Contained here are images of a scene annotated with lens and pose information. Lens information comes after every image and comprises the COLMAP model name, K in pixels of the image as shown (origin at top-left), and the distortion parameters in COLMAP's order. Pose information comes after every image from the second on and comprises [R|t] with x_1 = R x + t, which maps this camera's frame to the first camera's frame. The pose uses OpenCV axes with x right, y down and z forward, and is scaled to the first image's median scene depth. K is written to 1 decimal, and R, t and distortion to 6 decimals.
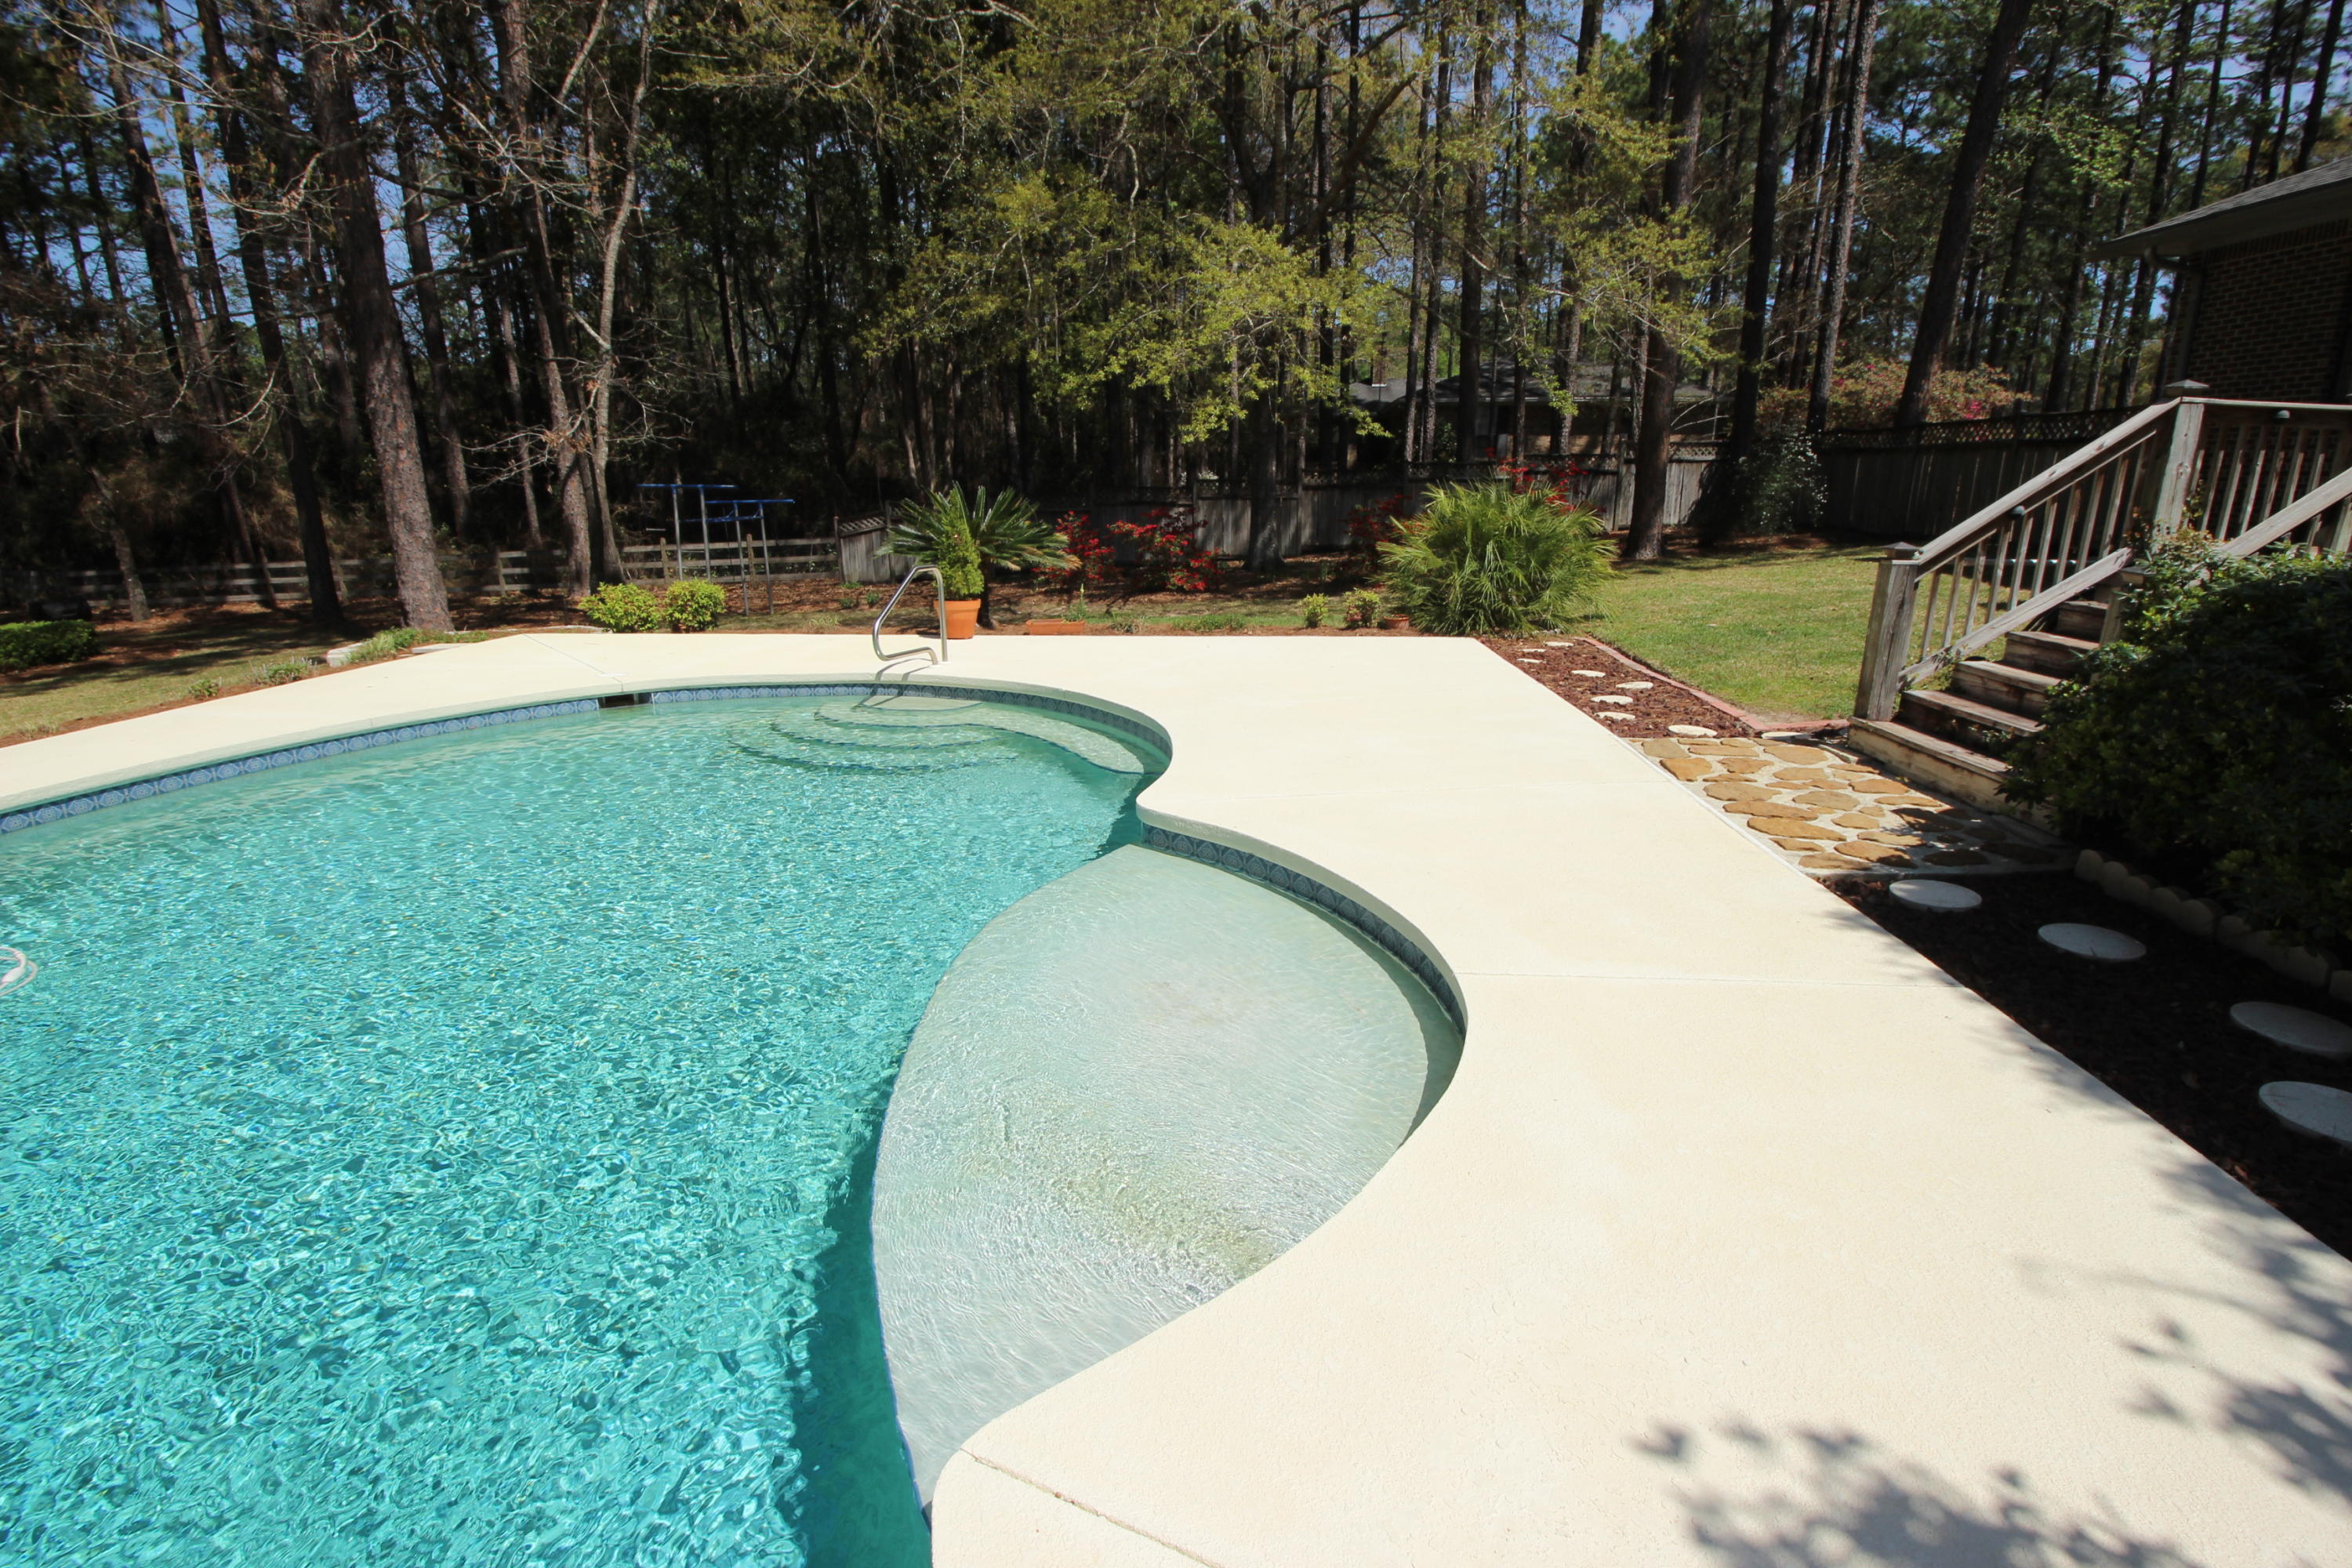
lens RADIAL K [[1088.1, 0, 1172.8], [0, 1088.1, 762.3], [0, 0, 1]] dist [-0.007015, -0.007951]
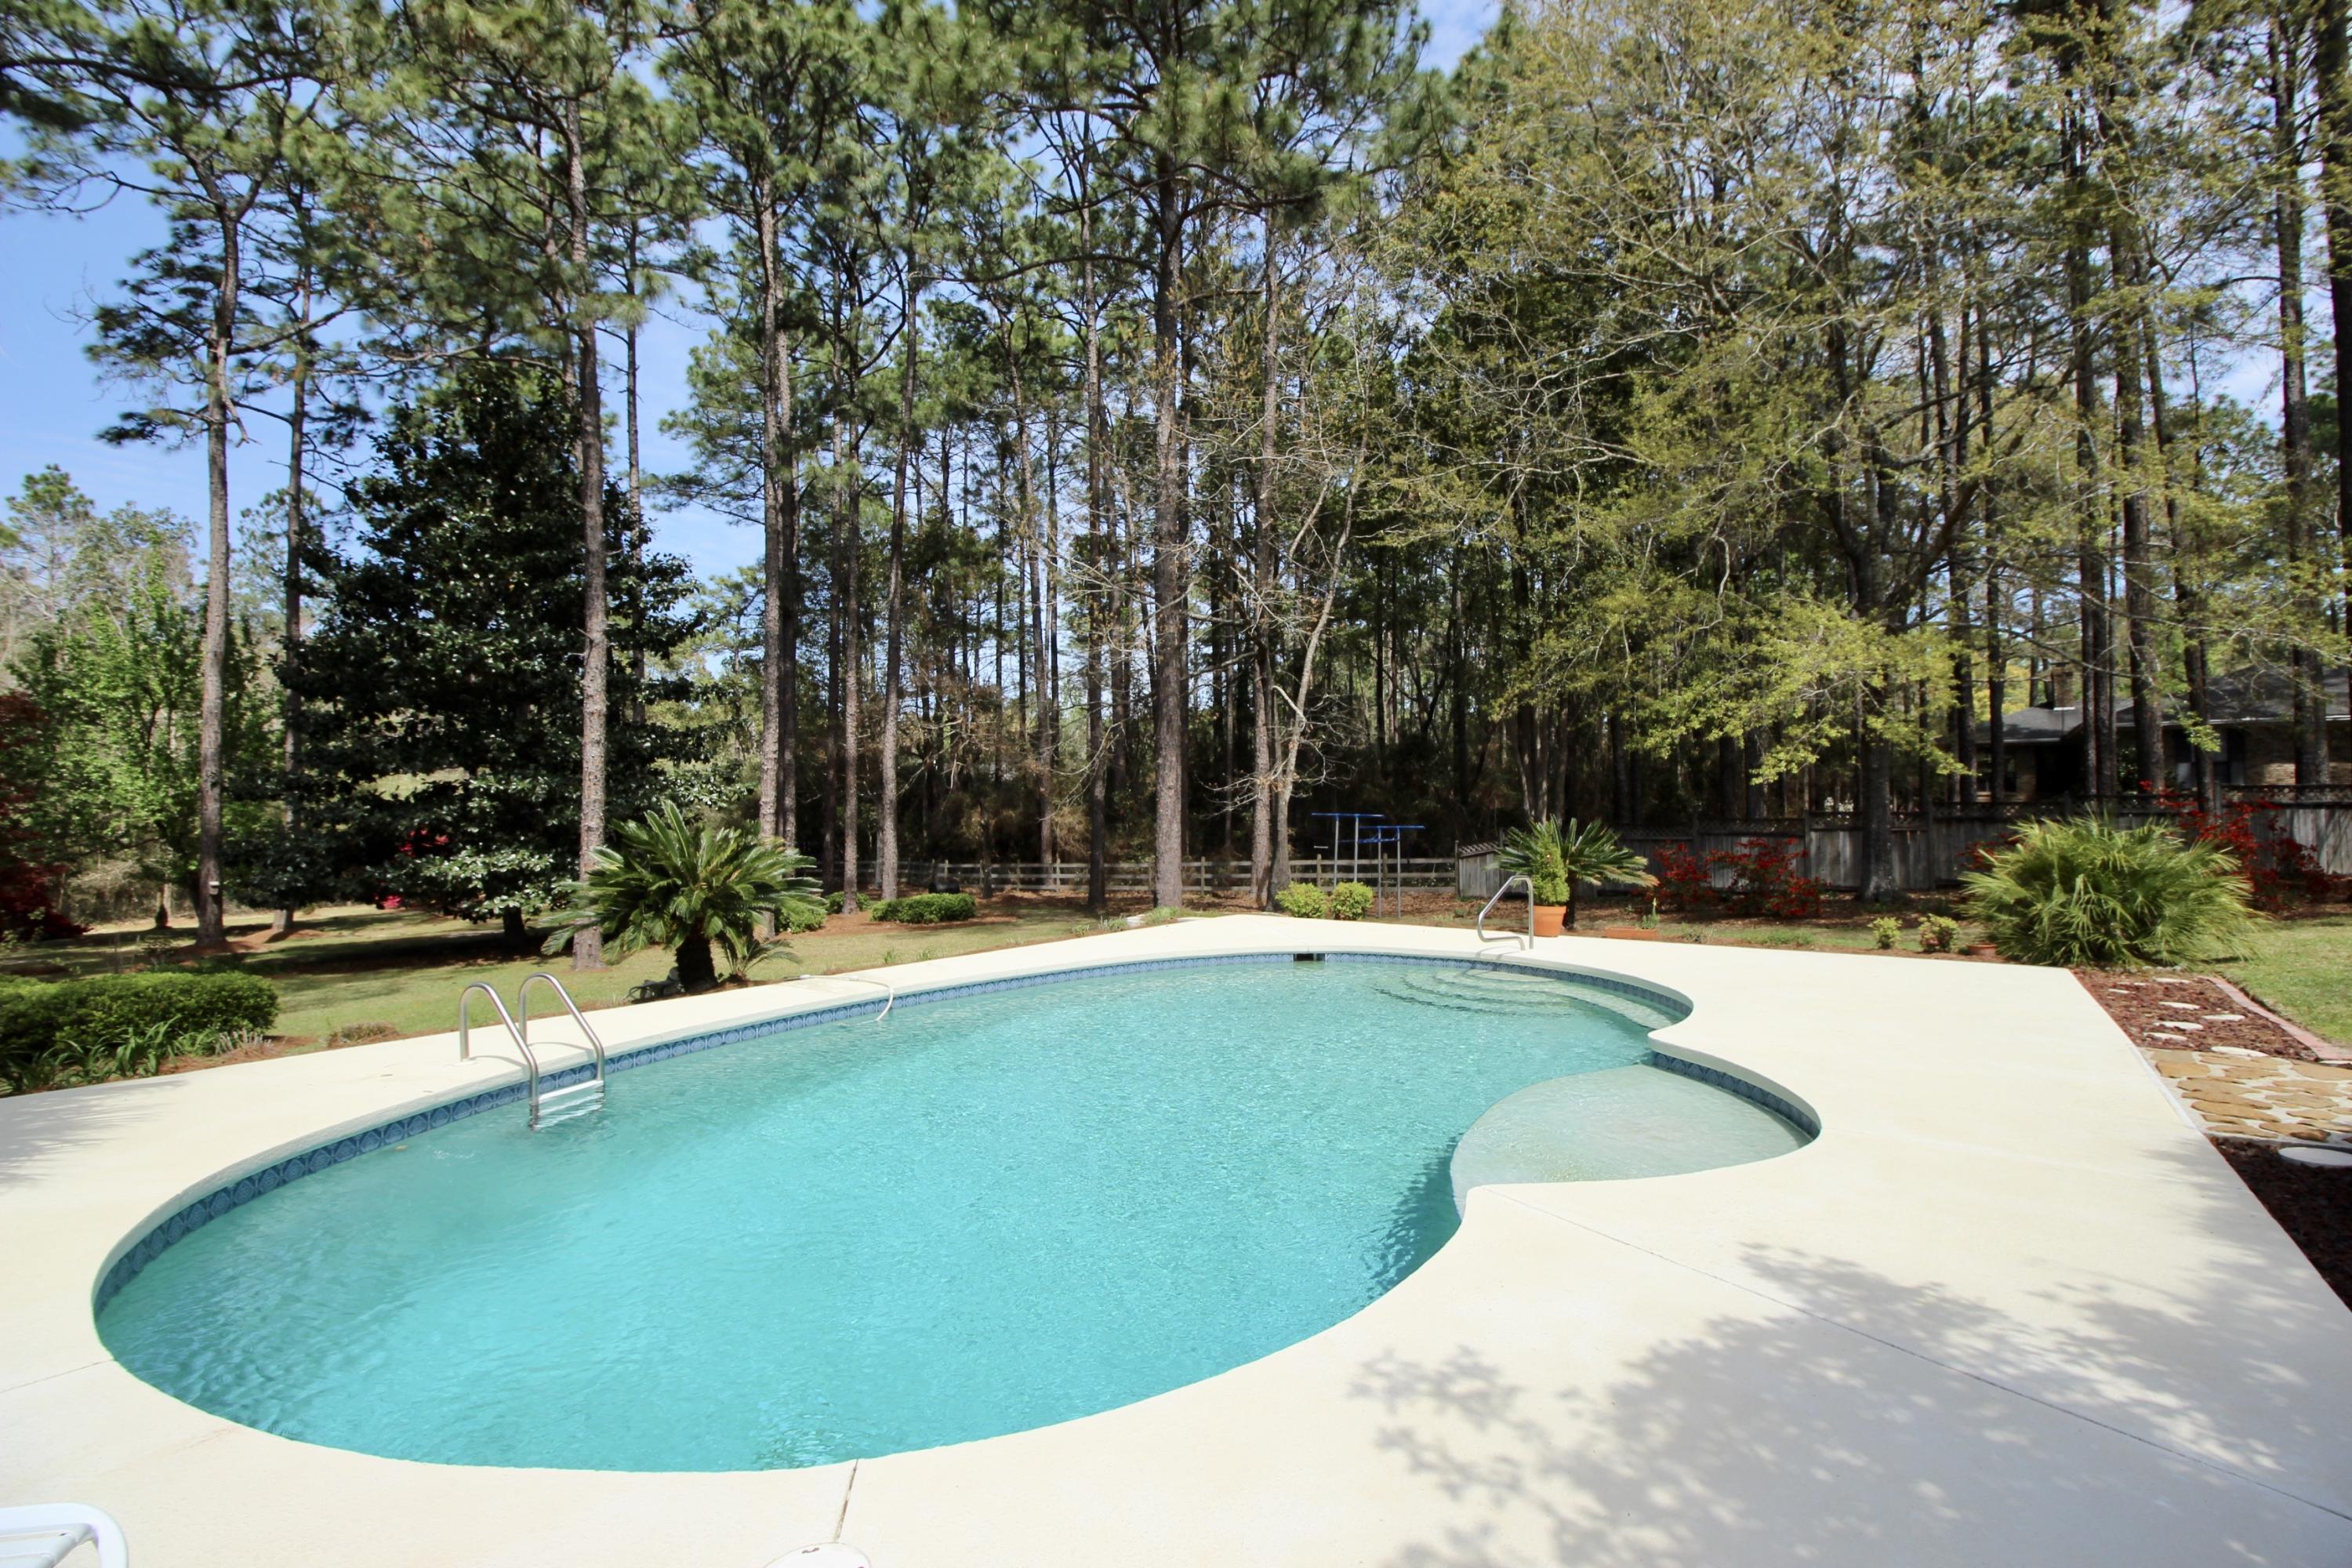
lens RADIAL K [[1088.1, 0, 1169.8], [0, 1088.1, 781.5], [0, 0, 1]] dist [-0.007015, -0.007951]
pose [[0.846876, -0.012782, -0.531637, 0.097654], [-0.131234, 0.963769, -0.232222, 0.057060], [0.515343, 0.266432, 0.814515, -0.275375]]
